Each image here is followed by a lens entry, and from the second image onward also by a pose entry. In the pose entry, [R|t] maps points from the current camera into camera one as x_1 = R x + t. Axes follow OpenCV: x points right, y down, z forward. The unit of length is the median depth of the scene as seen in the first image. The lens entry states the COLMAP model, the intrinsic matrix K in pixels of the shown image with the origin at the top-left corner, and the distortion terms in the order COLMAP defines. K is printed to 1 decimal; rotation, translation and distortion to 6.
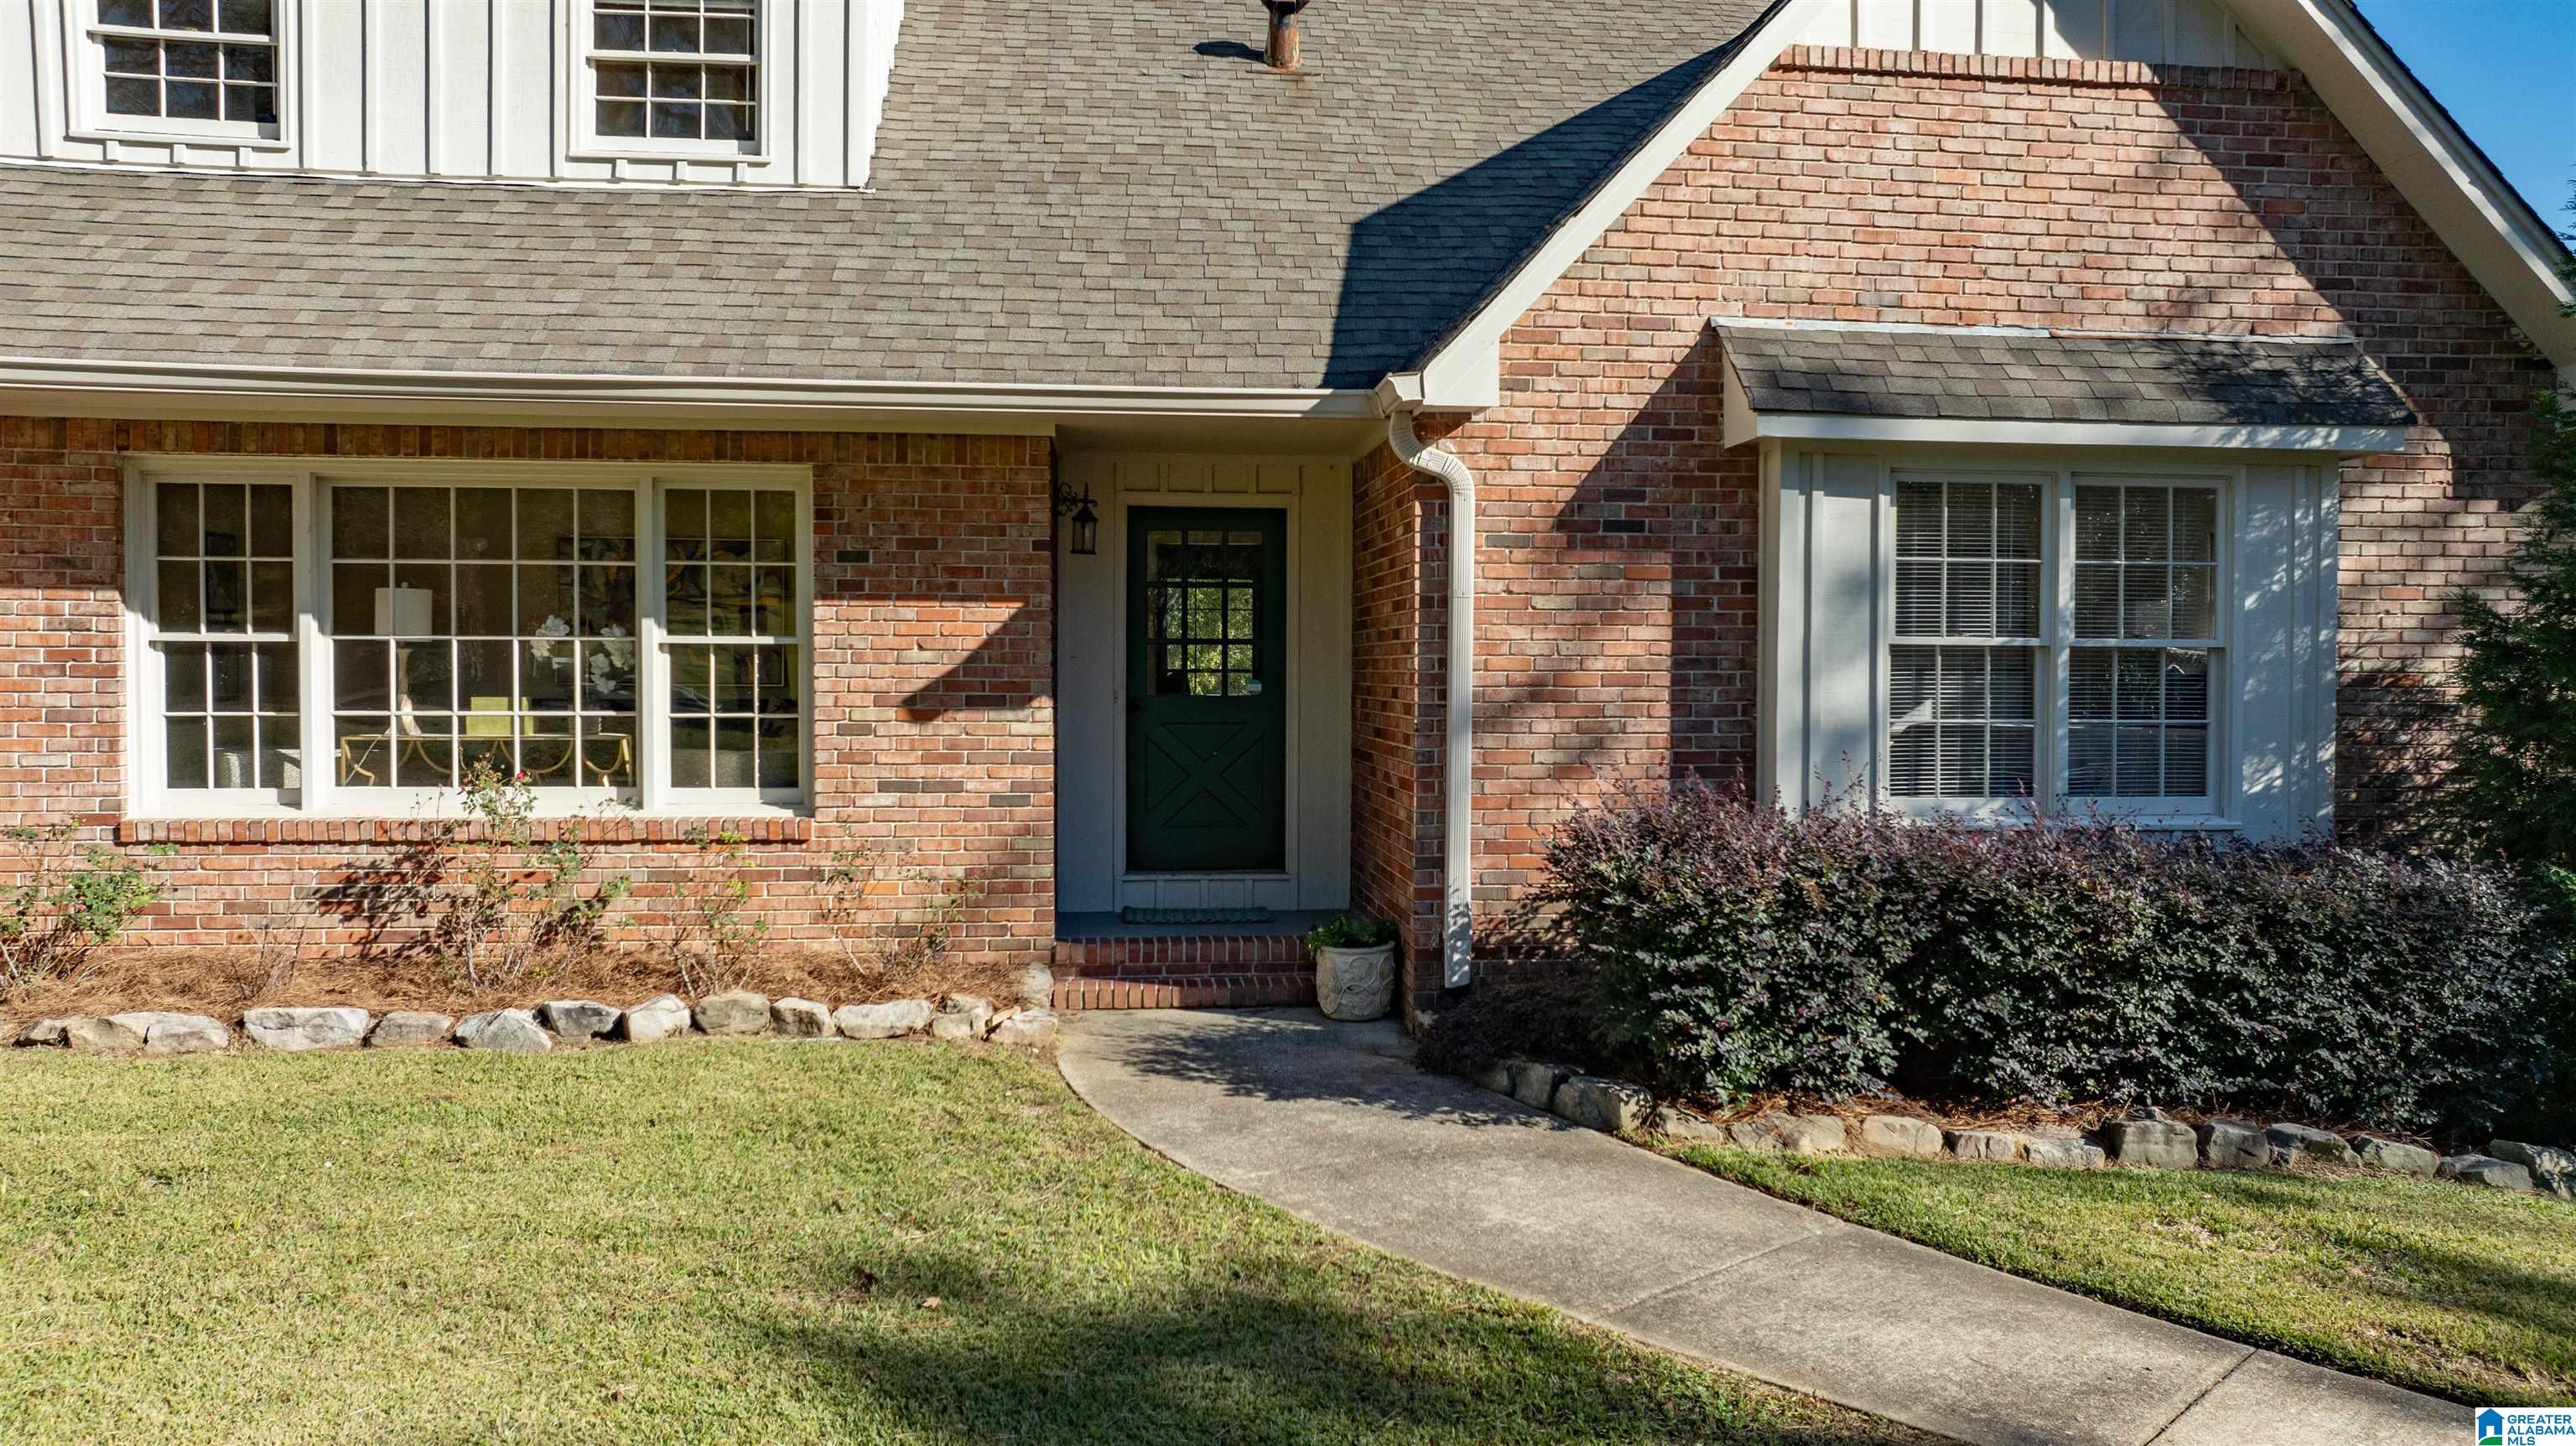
lens RADIAL K [[1816.6, 0, 1305.6], [0, 1816.6, 713.2], [0, 0, 1]] dist [-0.035364, 0.022847]
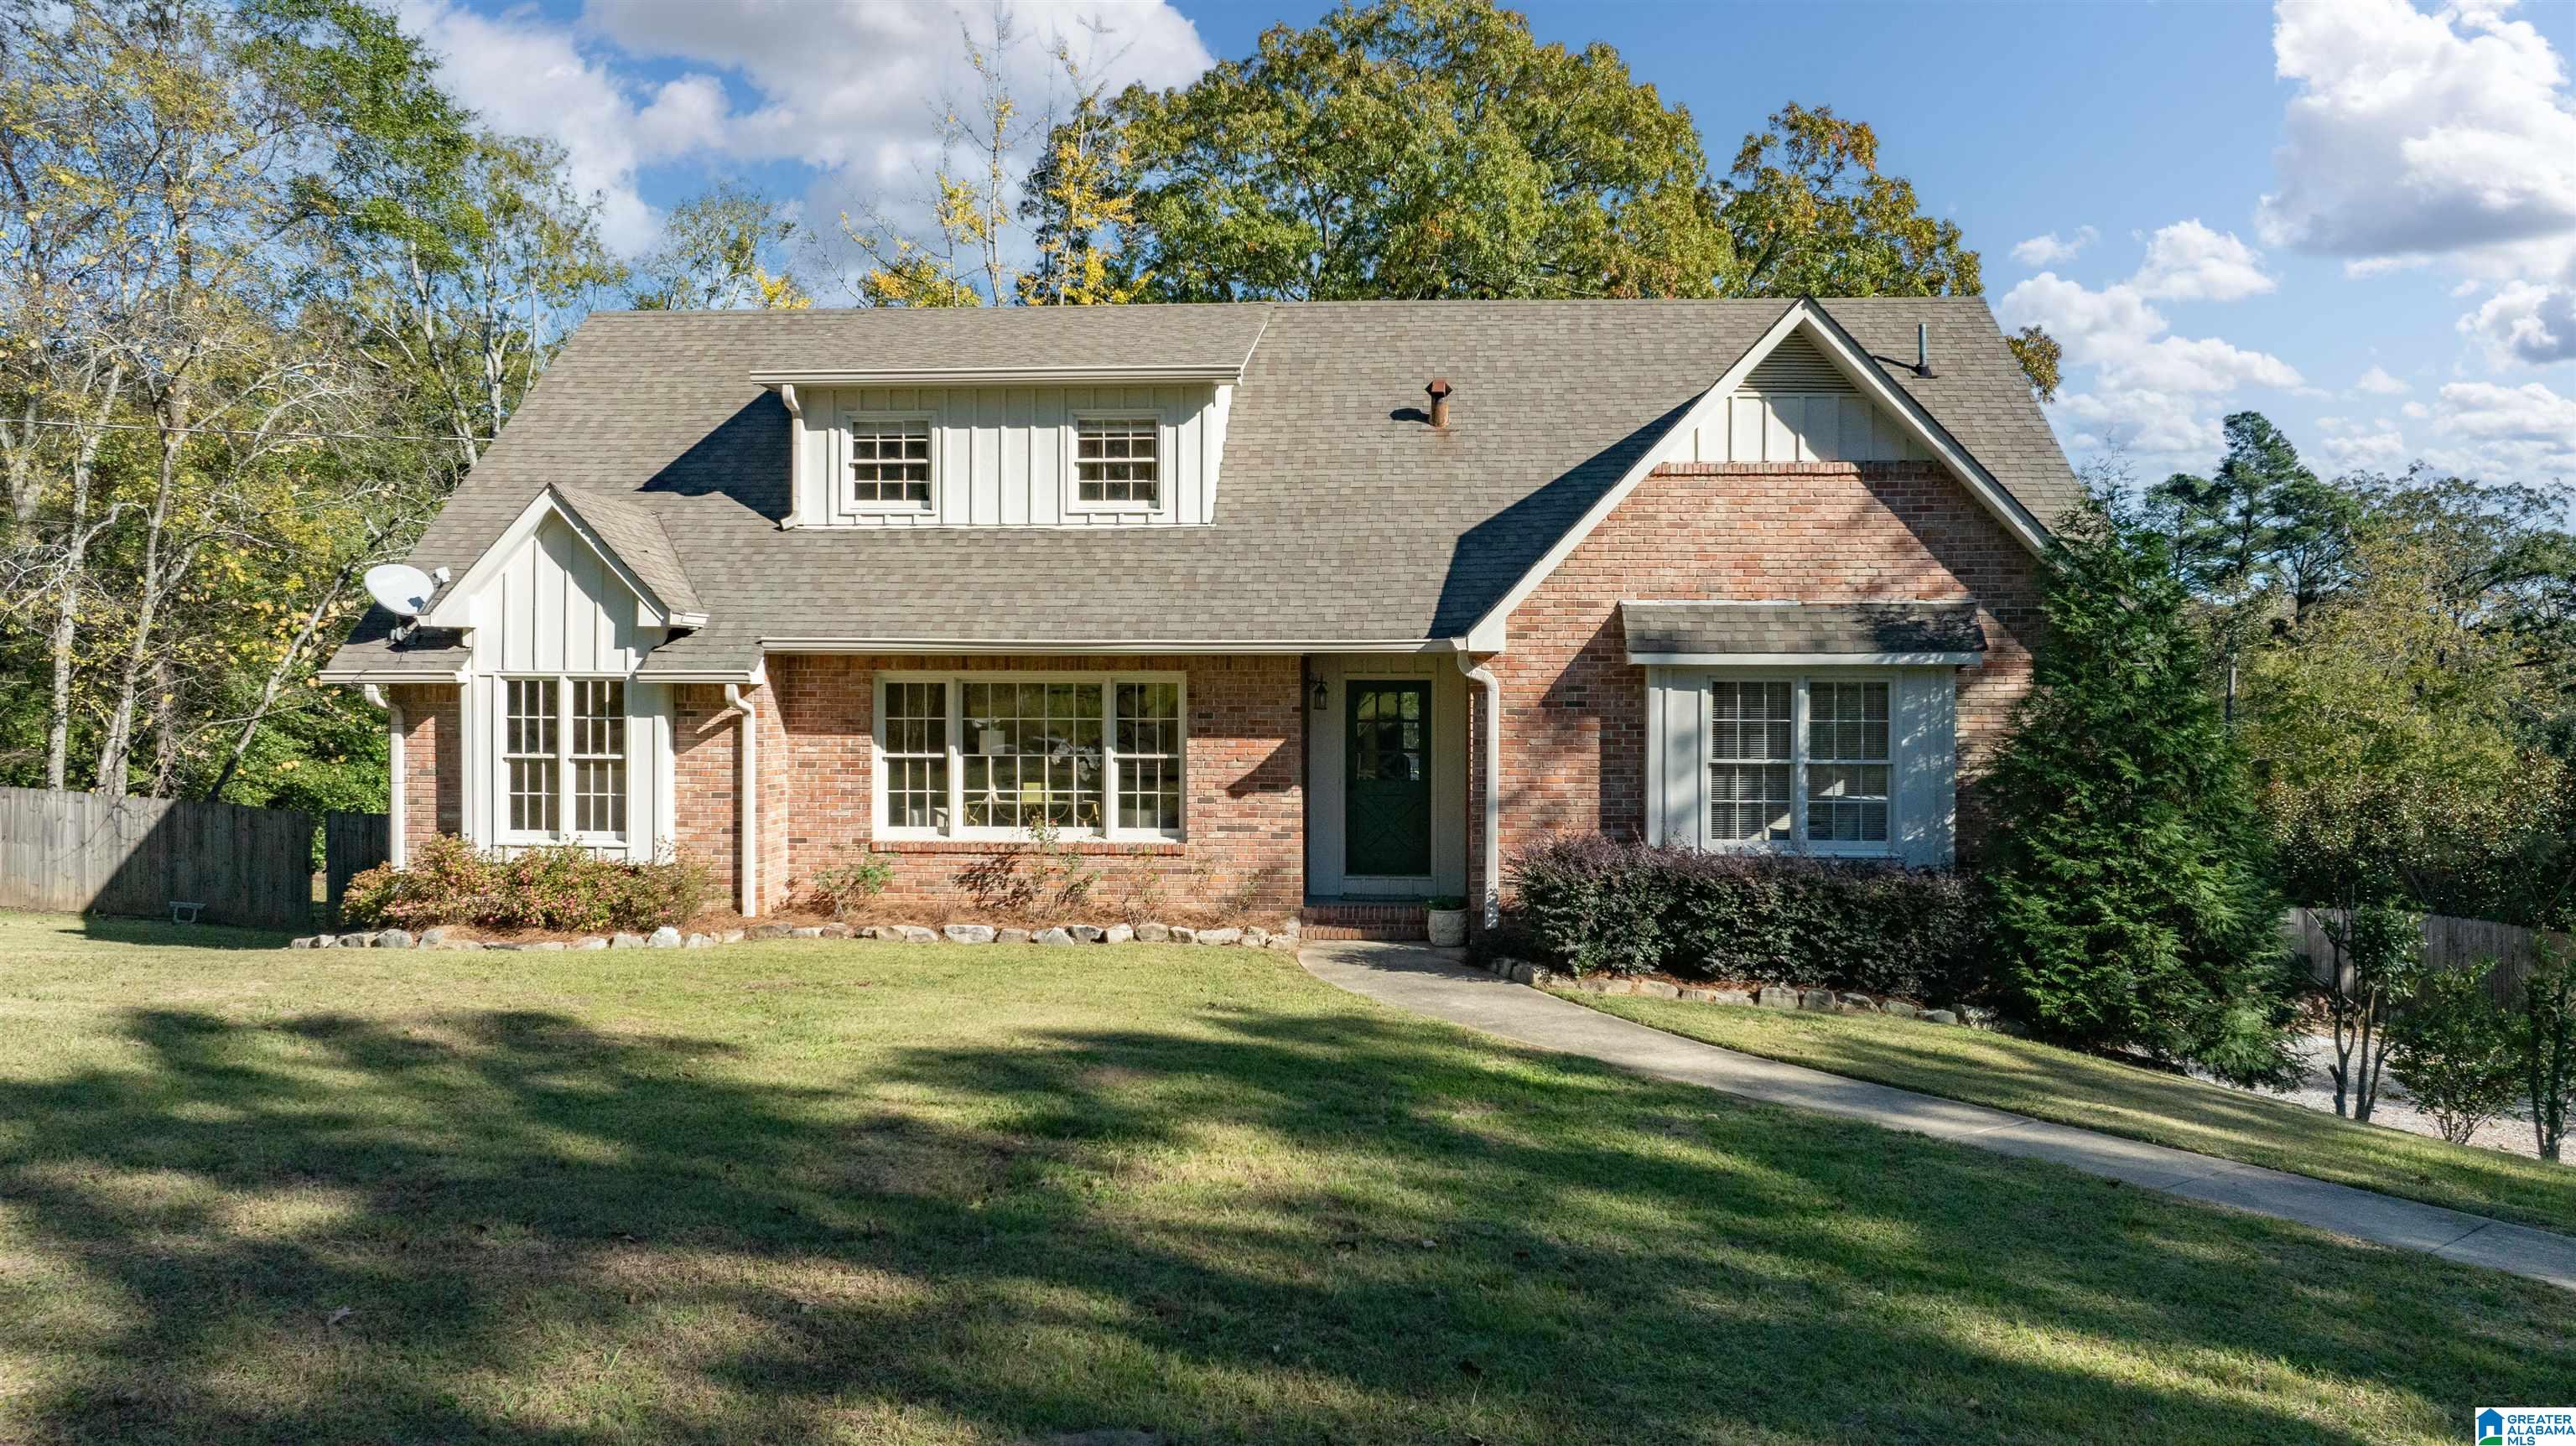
lens RADIAL K [[1816.6, 0, 1297.6], [0, 1816.6, 713.5], [0, 0, 1]] dist [-0.035364, 0.022847]
pose [[0.982414, -0.001587, -0.186710, 0.243984], [-0.001792, 0.999838, -0.017927, -0.054825], [0.186708, 0.017946, 0.982251, -1.030745]]
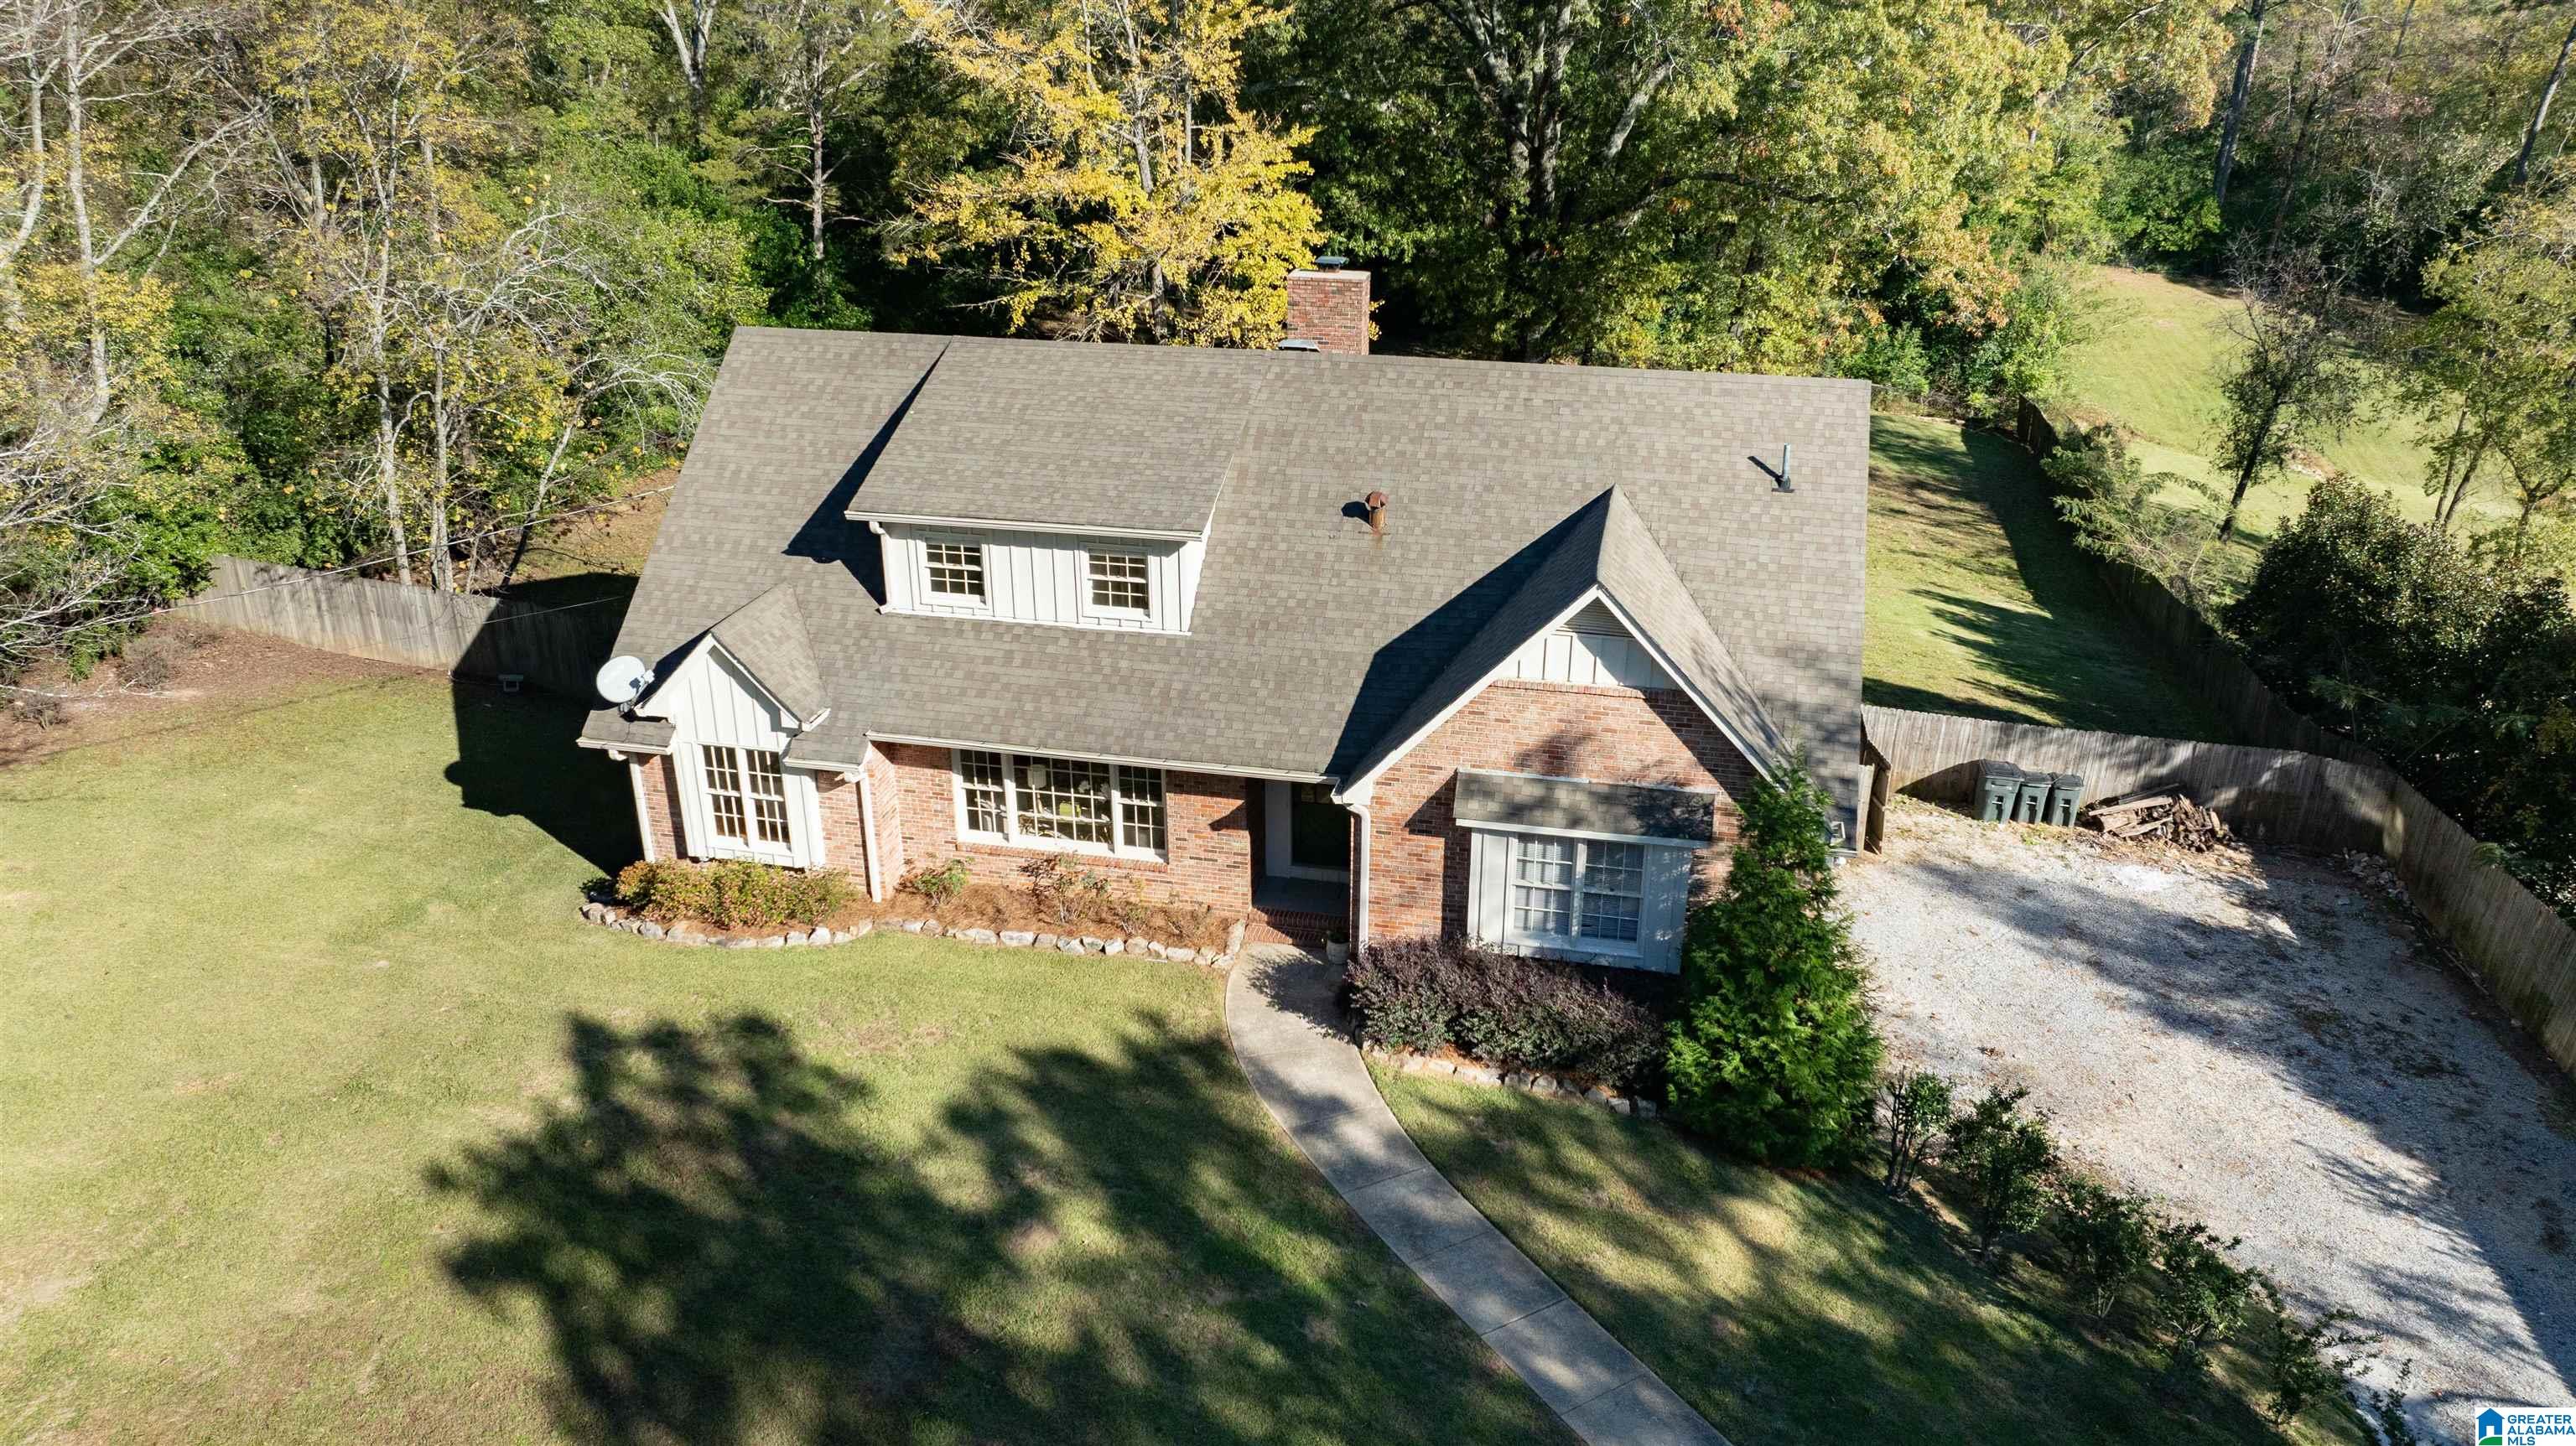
lens RADIAL K [[1816.6, 0, 1295.2], [0, 1816.6, 717.3], [0, 0, 1]] dist [-0.035364, 0.022847]
pose [[0.944293, 0.125254, -0.304340, 0.810750], [-0.001113, 0.925955, 0.377632, -1.315343], [0.329105, -0.356256, 0.874512, -1.458008]]
